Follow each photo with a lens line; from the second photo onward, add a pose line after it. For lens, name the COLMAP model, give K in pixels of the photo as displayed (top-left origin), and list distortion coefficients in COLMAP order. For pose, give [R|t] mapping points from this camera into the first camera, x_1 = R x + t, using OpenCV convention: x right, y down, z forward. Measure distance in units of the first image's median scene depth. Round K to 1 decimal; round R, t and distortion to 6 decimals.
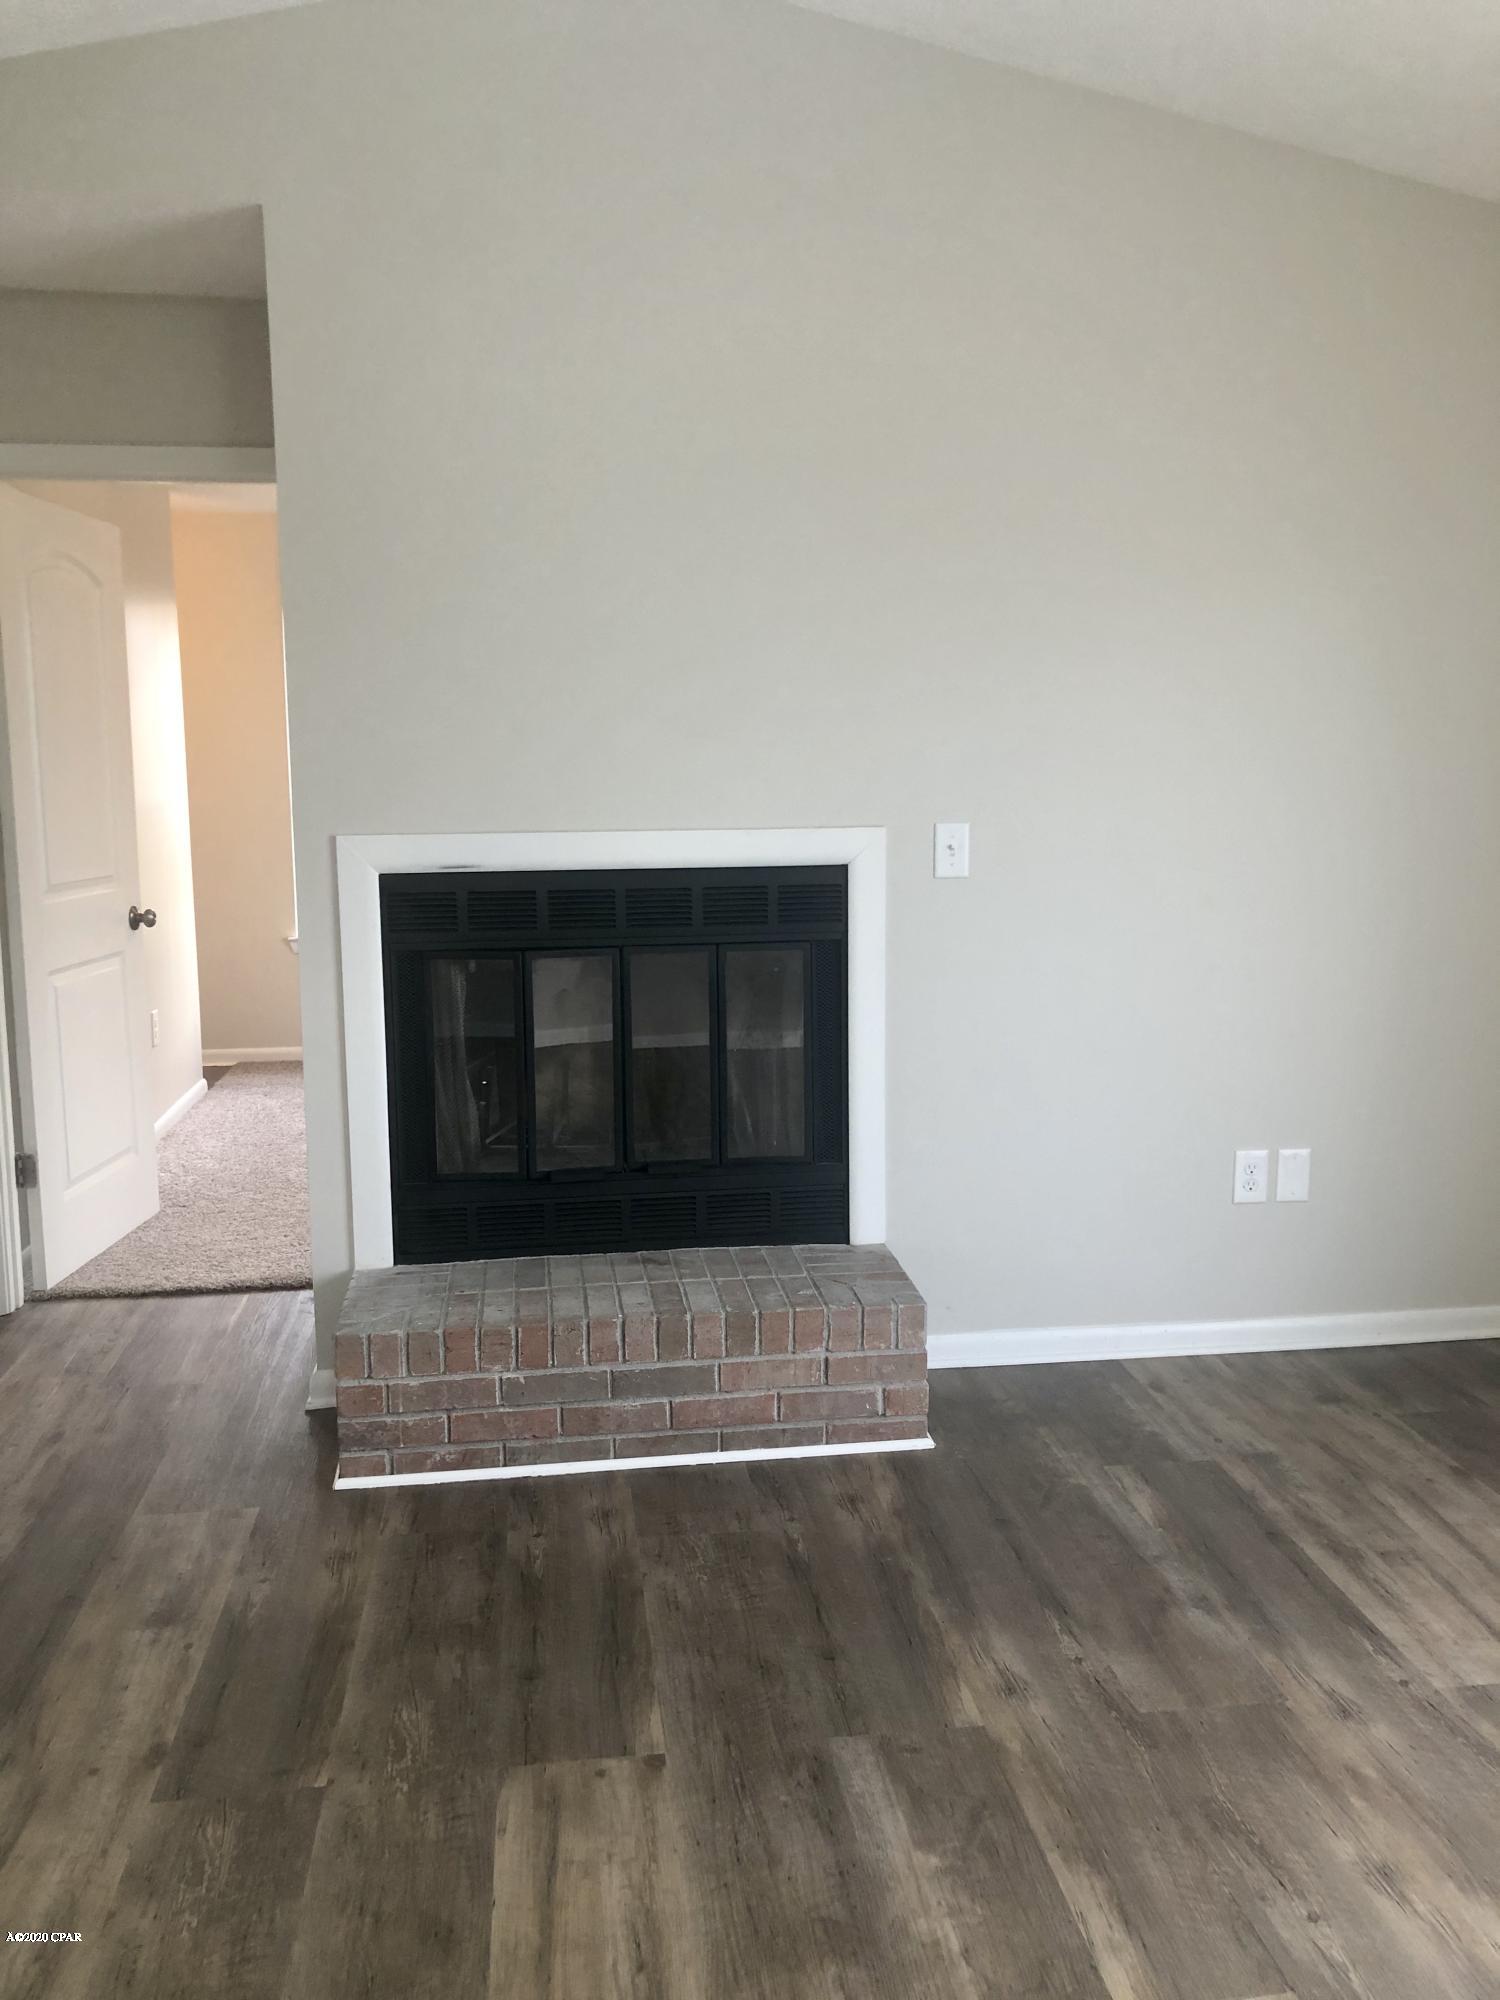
lens RADIAL K [[1629.1, 0, 750.0], [0, 1629.1, 1000.0], [0, 0, 1]] dist [0.031406, -0.009812]
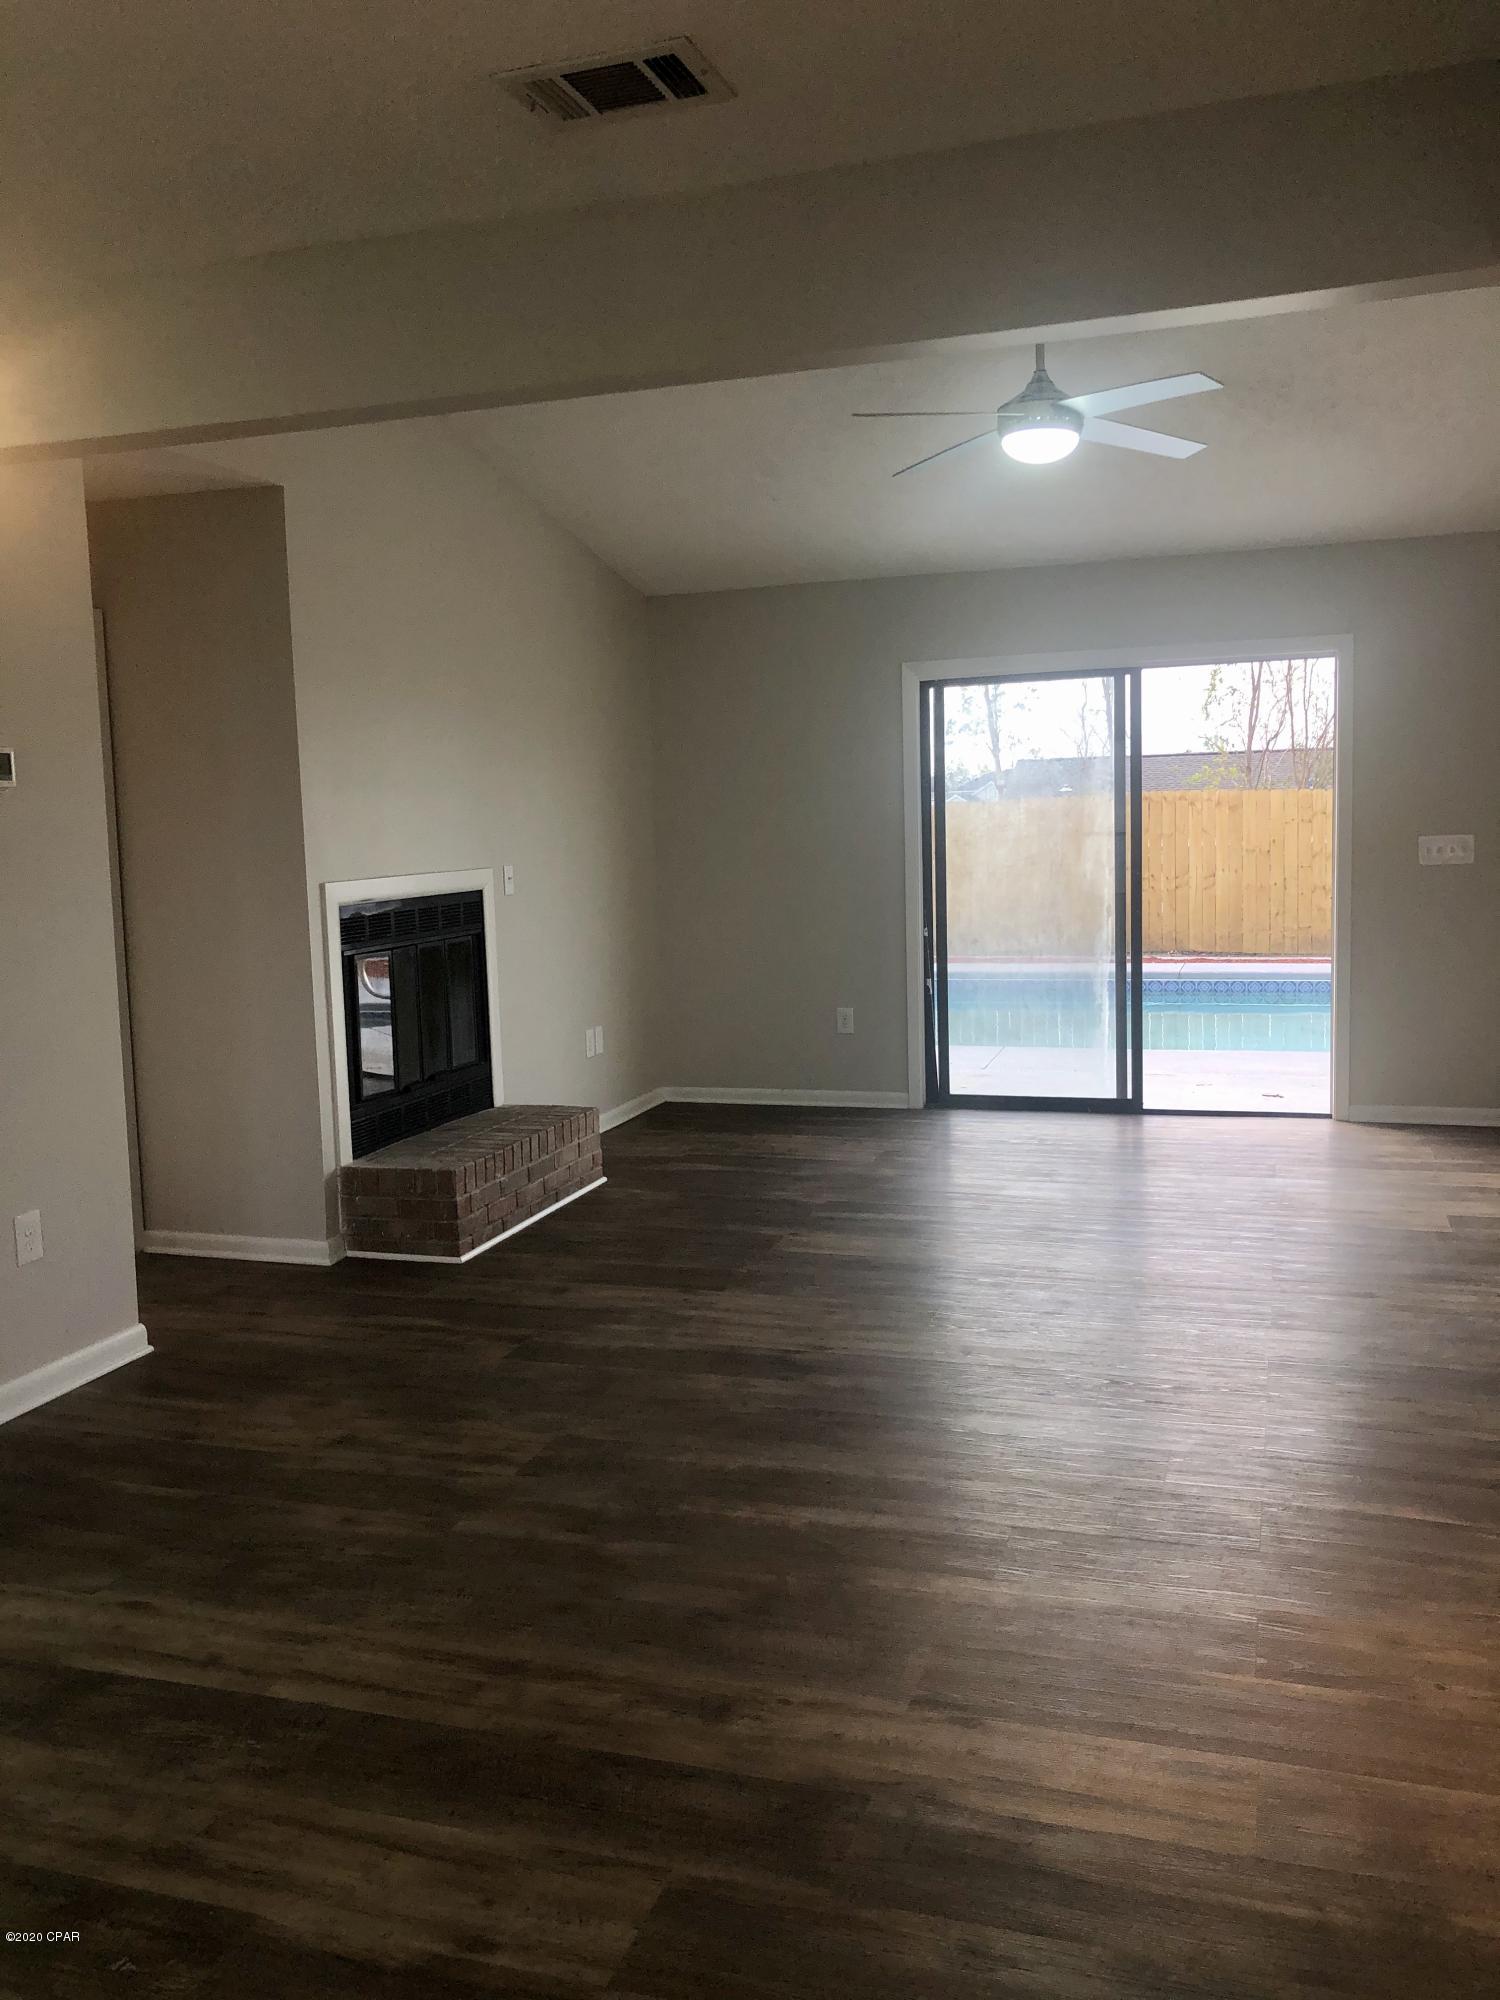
lens RADIAL K [[1629.1, 0, 750.0], [0, 1629.1, 1000.0], [0, 0, 1]] dist [0.031406, -0.009812]
pose [[0.437511, -0.104729, 0.893093, -1.362770], [0.157796, 0.986724, 0.038407, 0.012485], [-0.885259, 0.124123, 0.448229, -0.039920]]
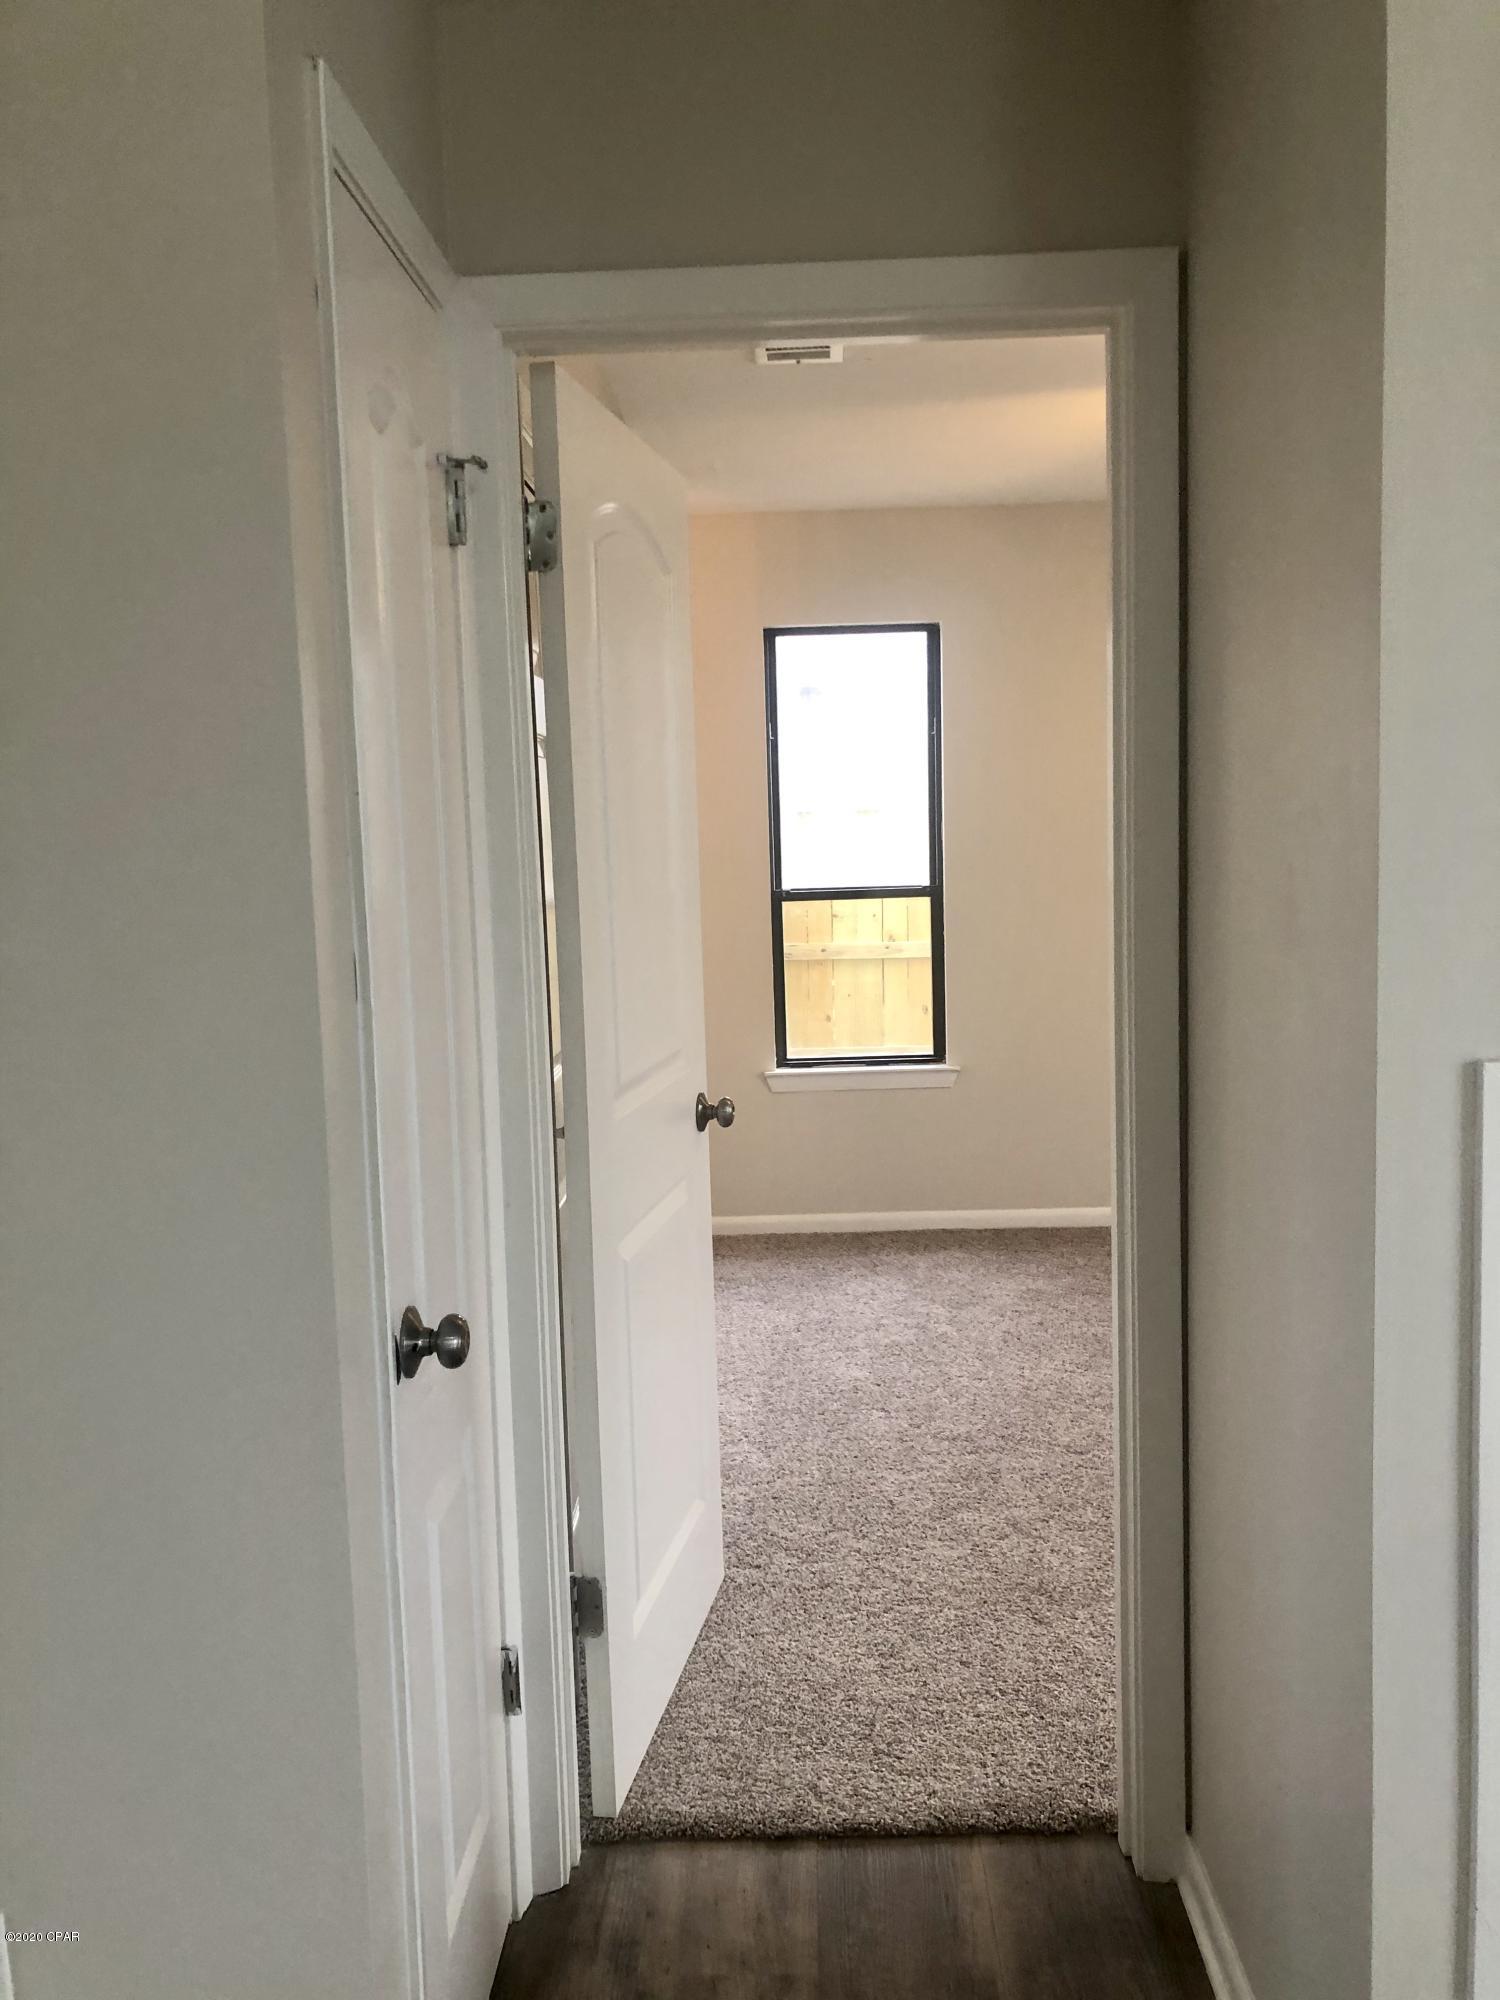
lens RADIAL K [[1629.1, 0, 750.0], [0, 1629.1, 1000.0], [0, 0, 1]] dist [0.031406, -0.009812]
pose [[0.986539, -0.004924, -0.163454, -0.338819], [-0.000523, 0.999446, -0.033266, -0.094588], [0.163527, 0.032903, 0.985990, 0.520638]]
